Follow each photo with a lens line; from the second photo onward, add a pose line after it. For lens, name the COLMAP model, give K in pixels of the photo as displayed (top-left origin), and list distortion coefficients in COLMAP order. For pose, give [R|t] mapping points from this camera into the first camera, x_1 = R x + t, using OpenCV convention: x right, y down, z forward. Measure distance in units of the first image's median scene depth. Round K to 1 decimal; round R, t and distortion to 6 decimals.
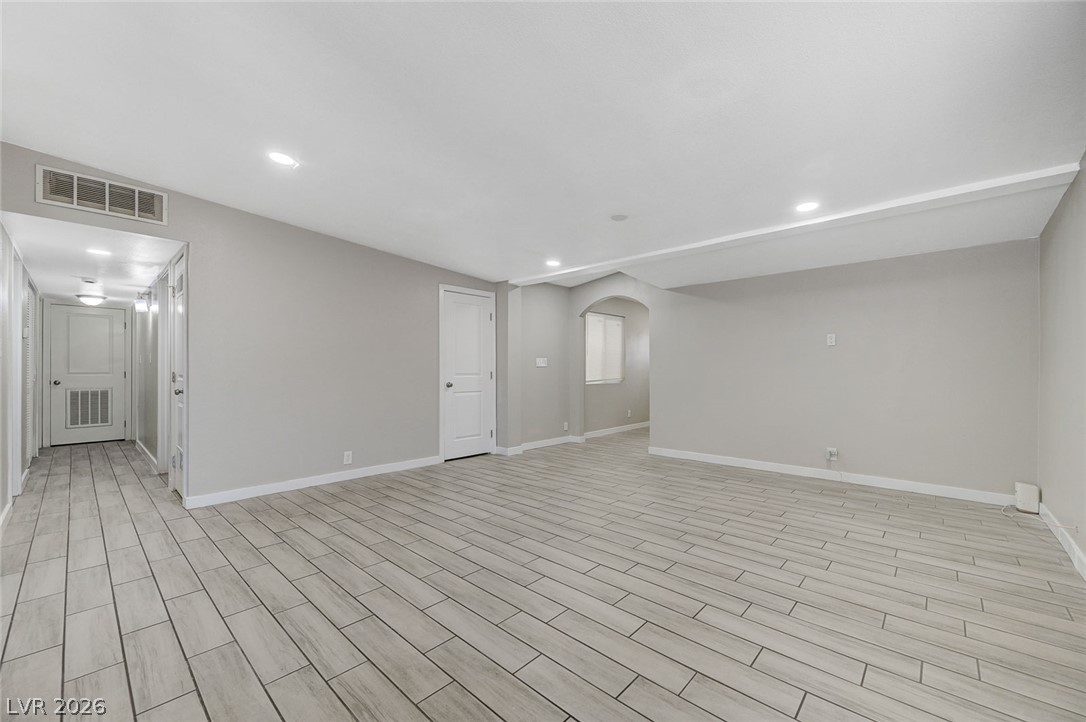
lens RADIAL K [[431.6, 0, 547.0], [0, 431.6, 368.0], [0, 0, 1]] dist [-0.000159, 0.000357]
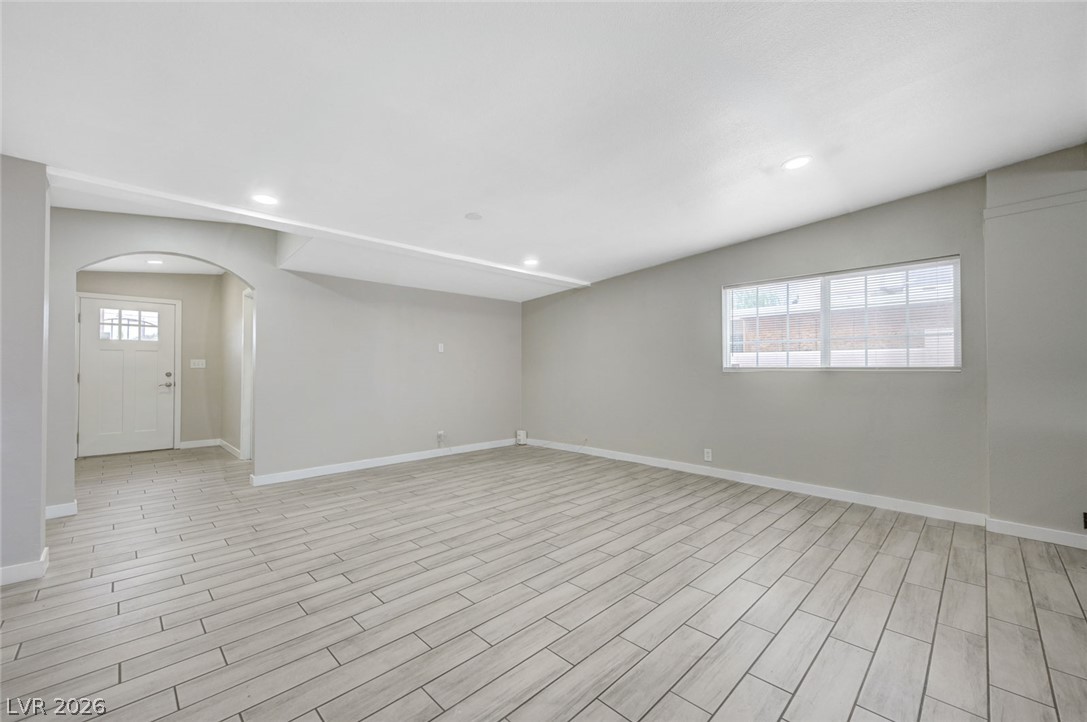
lens RADIAL K [[432.0, 0, 549.6], [0, 432.0, 364.1], [0, 0, 1]] dist [-0.000159, 0.000357]
pose [[0.049683, 0.013546, 0.998673, -0.770974], [-0.002373, 0.999907, -0.013445, -0.000565], [-0.998762, -0.001701, 0.049711, 0.752331]]
